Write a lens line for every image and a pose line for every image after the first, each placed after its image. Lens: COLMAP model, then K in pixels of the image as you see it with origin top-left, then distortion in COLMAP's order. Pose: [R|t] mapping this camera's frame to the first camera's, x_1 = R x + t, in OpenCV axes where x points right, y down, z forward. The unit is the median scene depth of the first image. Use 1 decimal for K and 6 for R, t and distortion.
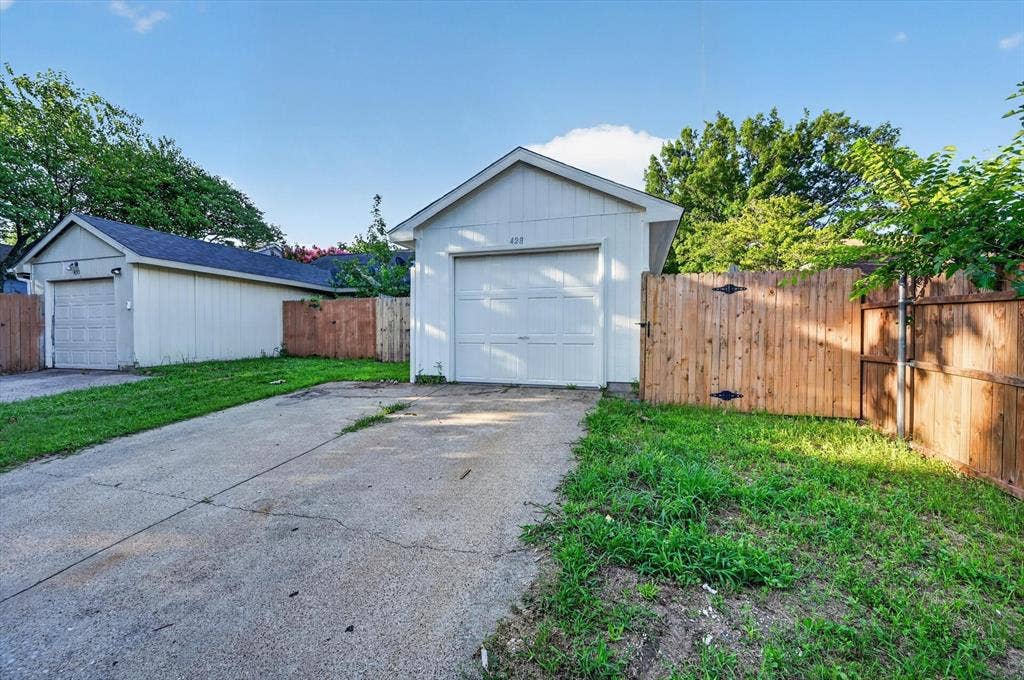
lens RADIAL K [[404.6, 0, 514.5], [0, 404.6, 341.9], [0, 0, 1]] dist [-0.002659, 0.000408]
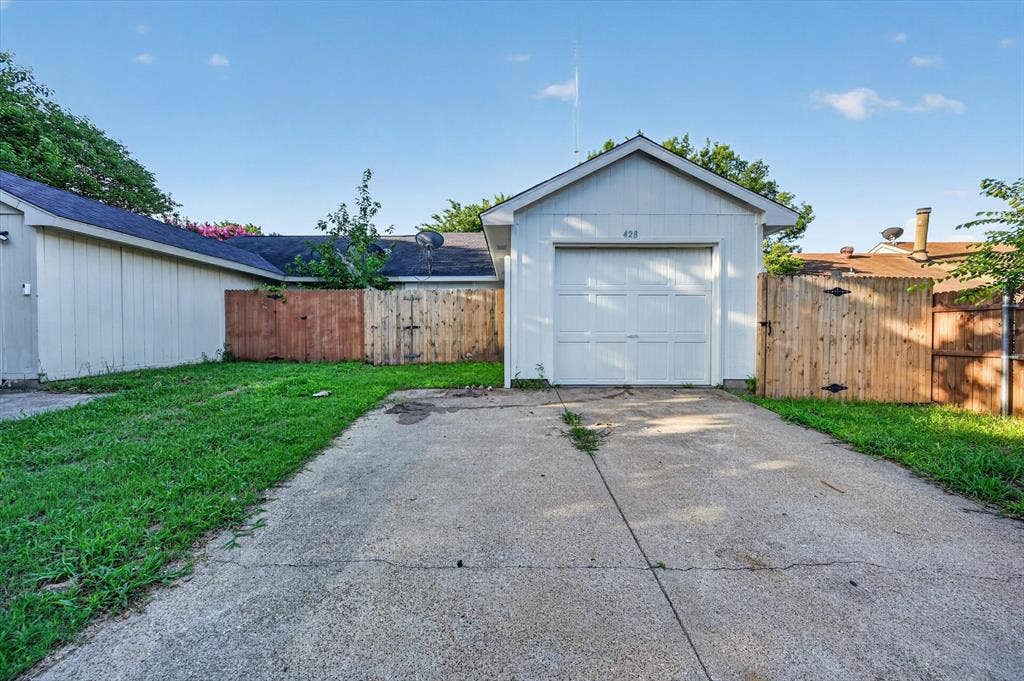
lens RADIAL K [[404.6, 0, 514.0], [0, 404.6, 340.3], [0, 0, 1]] dist [-0.002659, 0.000408]
pose [[0.955503, -0.005192, 0.294937, -0.517739], [0.005182, 0.999986, 0.000816, -0.002606], [-0.294937, 0.000748, 0.955516, 0.167817]]
